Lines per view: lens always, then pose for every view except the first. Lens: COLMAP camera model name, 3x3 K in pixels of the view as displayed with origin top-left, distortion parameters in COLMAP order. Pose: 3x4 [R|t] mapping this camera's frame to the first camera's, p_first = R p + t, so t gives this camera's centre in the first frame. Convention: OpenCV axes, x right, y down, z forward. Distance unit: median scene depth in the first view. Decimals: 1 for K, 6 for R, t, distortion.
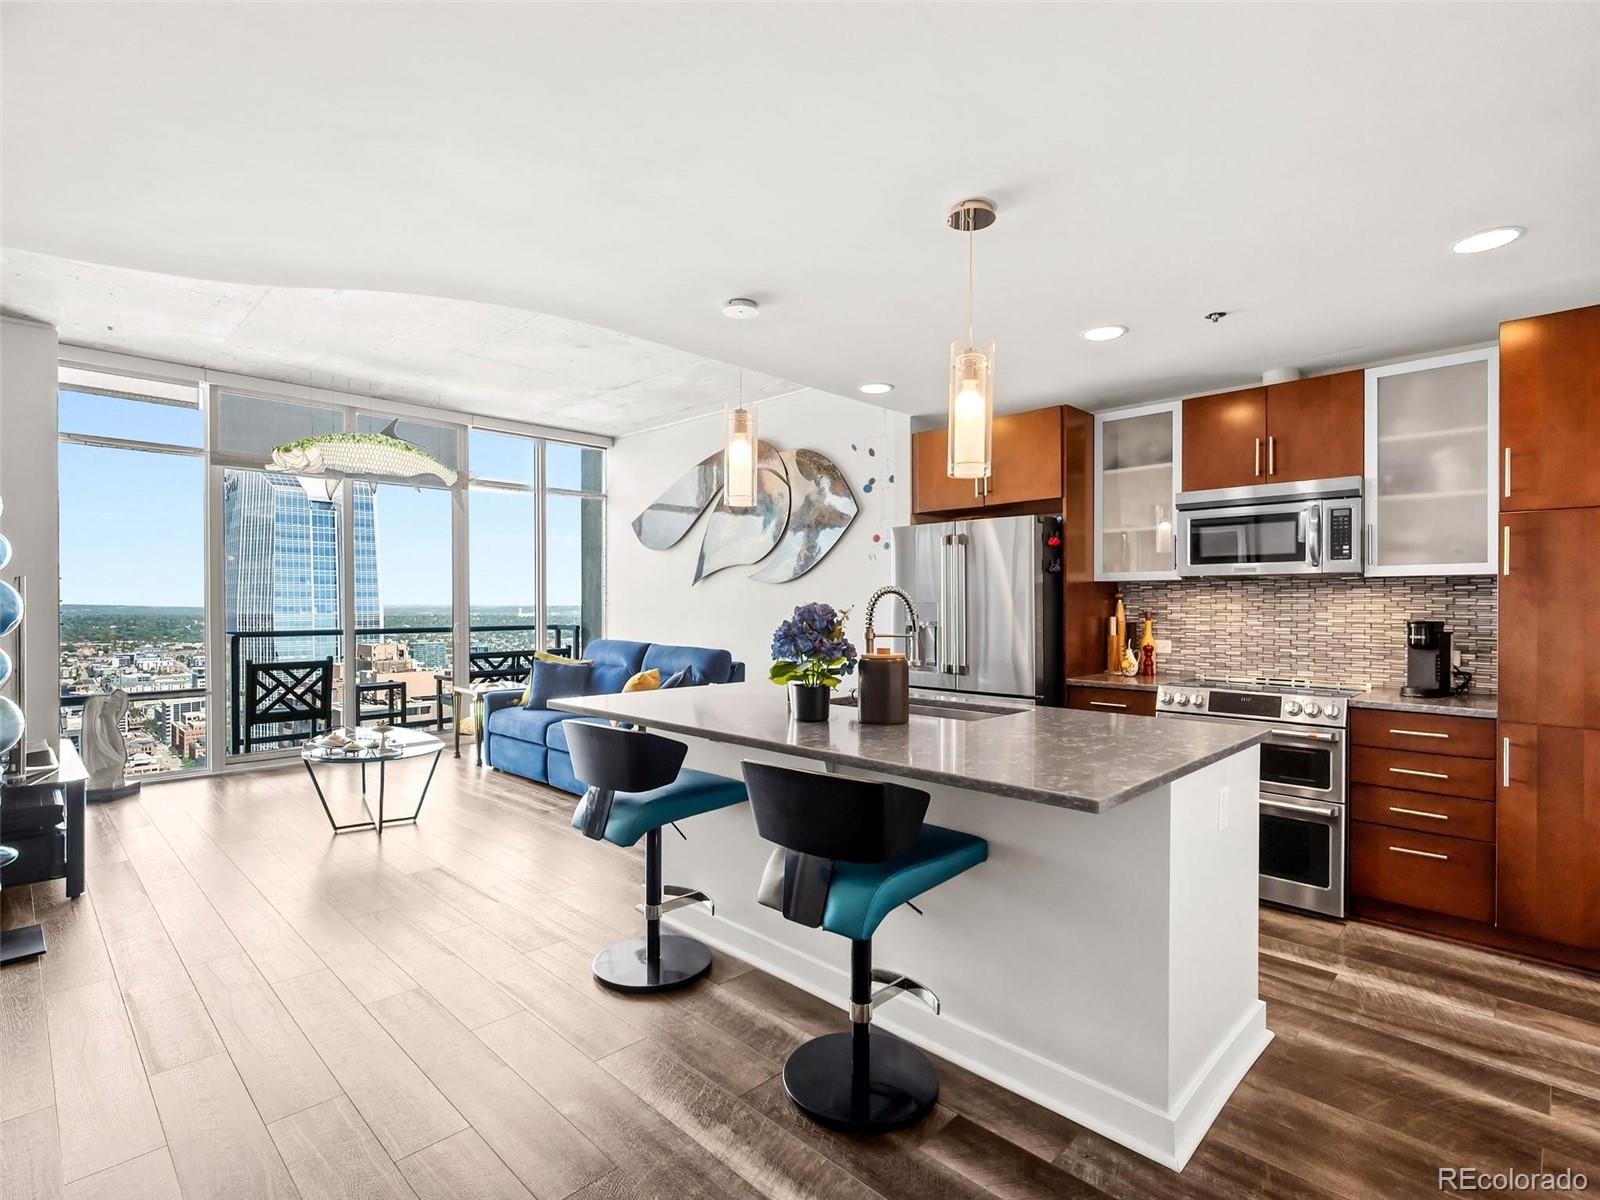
lens RADIAL K [[781.5, 0, 805.9], [0, 781.5, 607.6], [0, 0, 1]] dist [-0.002558, -0.000444]
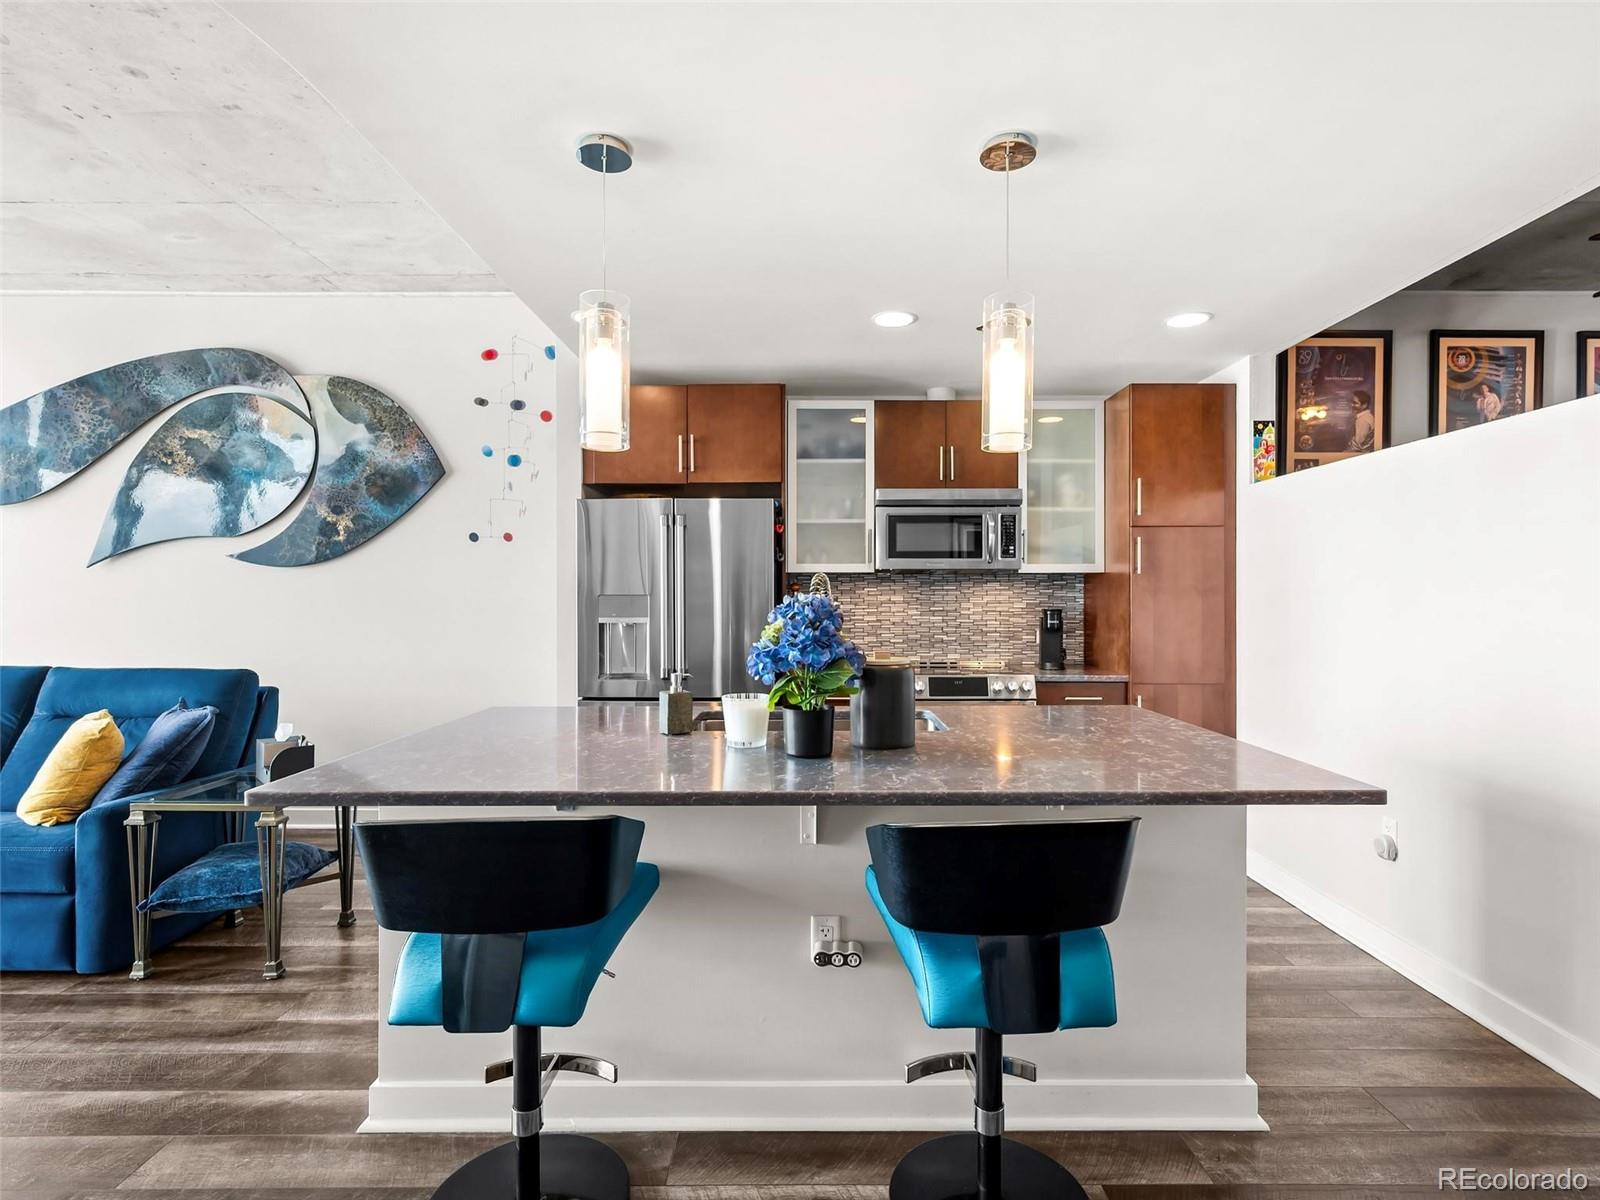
lens RADIAL K [[799.7, 0, 800.0], [0, 799.7, 600.0], [0, 0, 1]] dist [-0.000056, 0.000944]
pose [[0.714412, -0.004979, 0.699707, -0.229663], [0.005861, 0.999982, 0.001131, -0.000605], [-0.699700, 0.003293, 0.714429, 0.208212]]
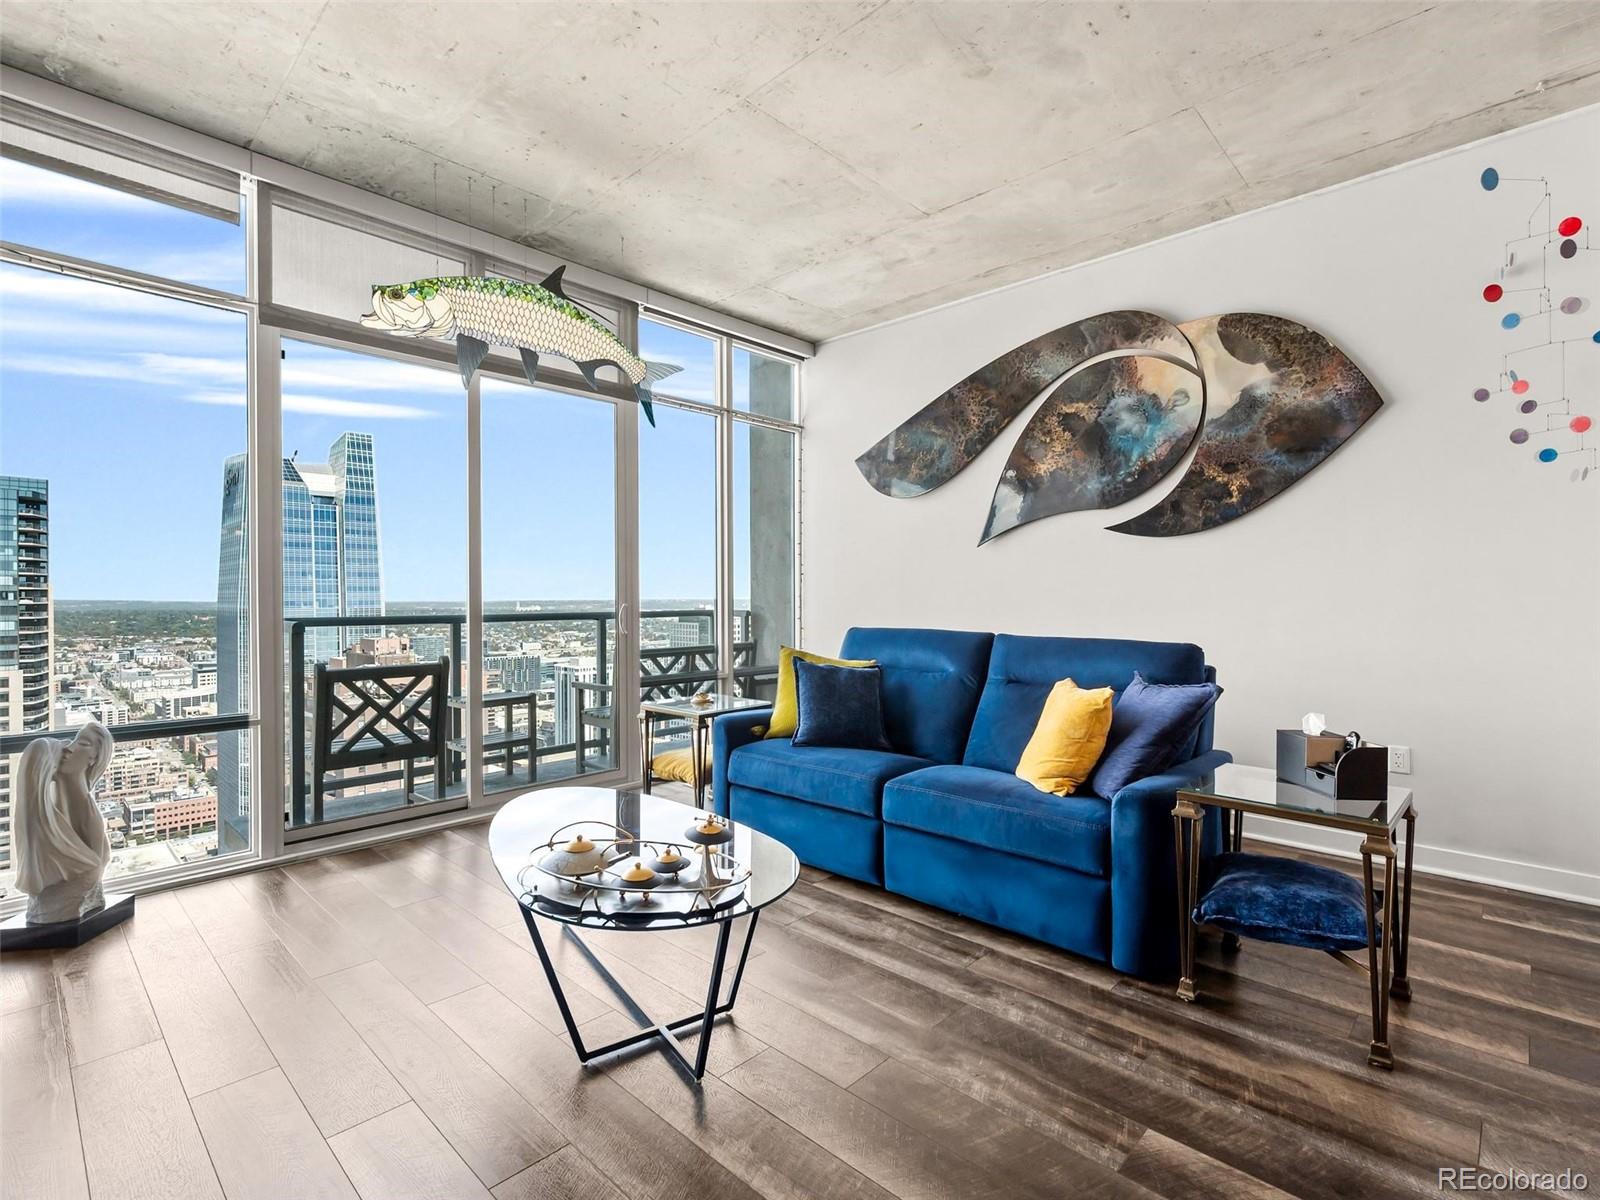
lens RADIAL K [[752.1, 0, 800.0], [0, 752.1, 600.0], [0, 0, 1]] dist [0.001098, -0.005074]
pose [[0.999893, -0.002521, 0.014435, -0.377524], [0.002556, 0.999994, -0.002413, 0.022111], [-0.014429, 0.002449, 0.999893, 0.446875]]
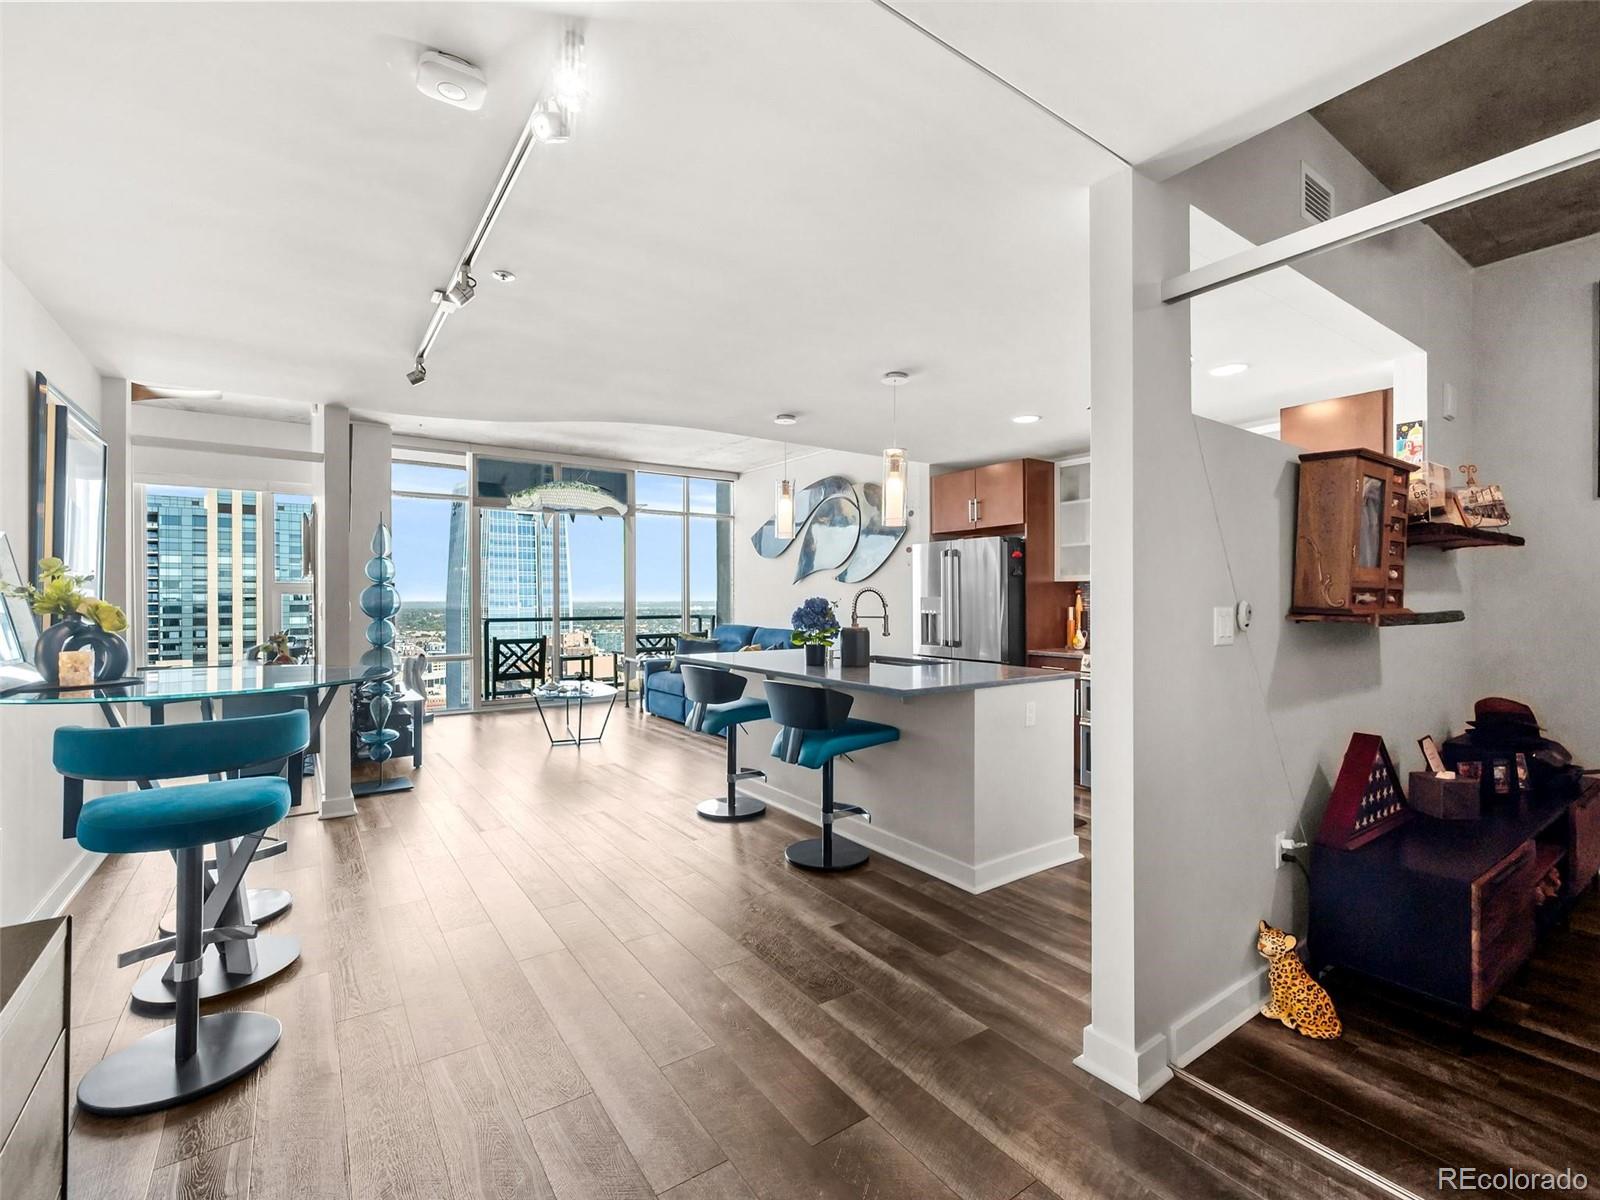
lens RADIAL K [[726.3, 0, 808.9], [0, 726.3, 598.5], [0, 0, 1]] dist [-0.004089, -0.000706]
pose [[0.983789, -0.001785, -0.179322, 0.126540], [0.000857, 0.999986, -0.005255, 0.002283], [0.179329, 0.005016, 0.983776, -0.262632]]
